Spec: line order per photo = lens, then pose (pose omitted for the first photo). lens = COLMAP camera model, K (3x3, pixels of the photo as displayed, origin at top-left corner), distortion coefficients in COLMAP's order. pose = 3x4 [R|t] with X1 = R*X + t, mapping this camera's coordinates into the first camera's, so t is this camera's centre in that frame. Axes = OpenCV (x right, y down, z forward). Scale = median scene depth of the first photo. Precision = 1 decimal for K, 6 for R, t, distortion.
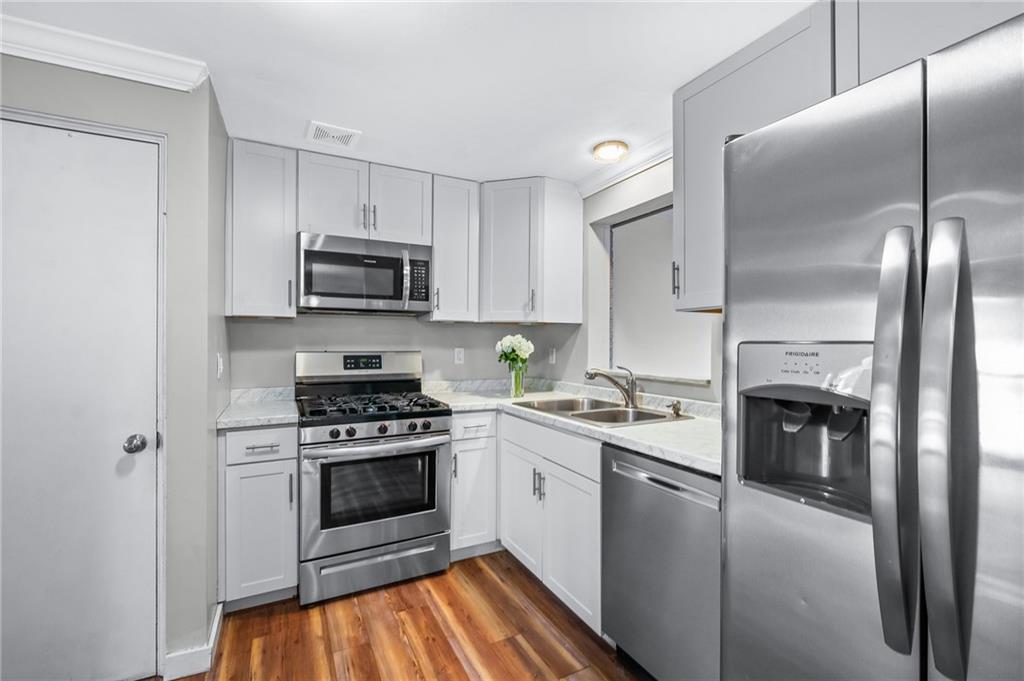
lens RADIAL K [[442.8, 0, 511.8], [0, 442.8, 341.2], [0, 0, 1]] dist [-0.002168, 0.000101]
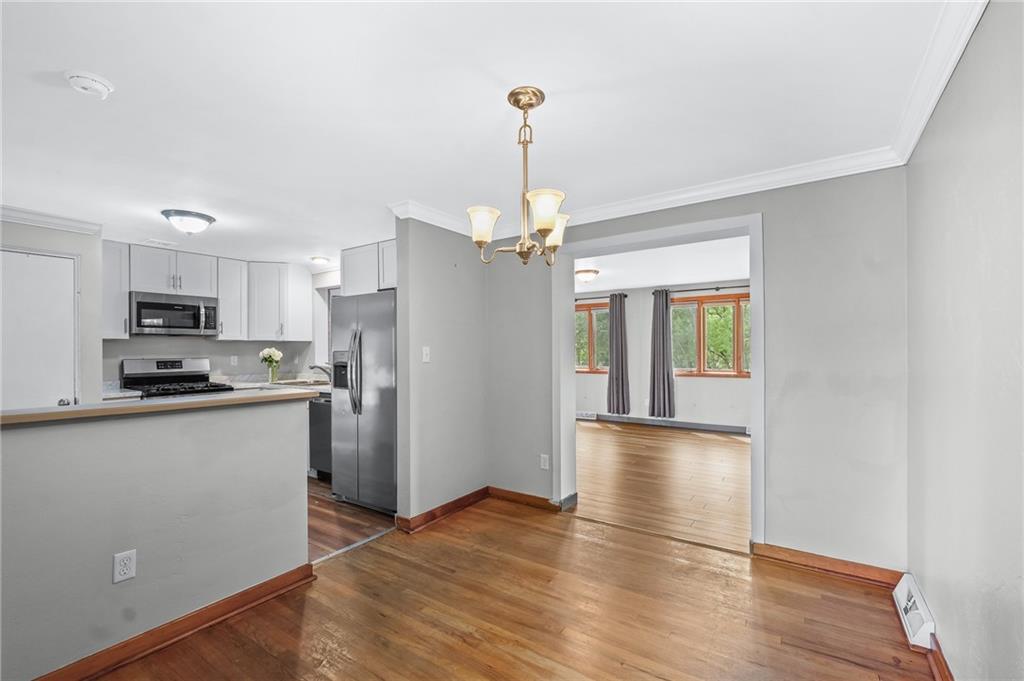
lens RADIAL K [[442.8, 0, 502.7], [0, 442.8, 349.6], [0, 0, 1]] dist [-0.002168, 0.000101]
pose [[0.889125, -0.009418, 0.457568, 0.021297], [0.007997, 0.999955, 0.005042, -0.008834], [-0.457595, -0.000824, 0.889161, -1.097320]]
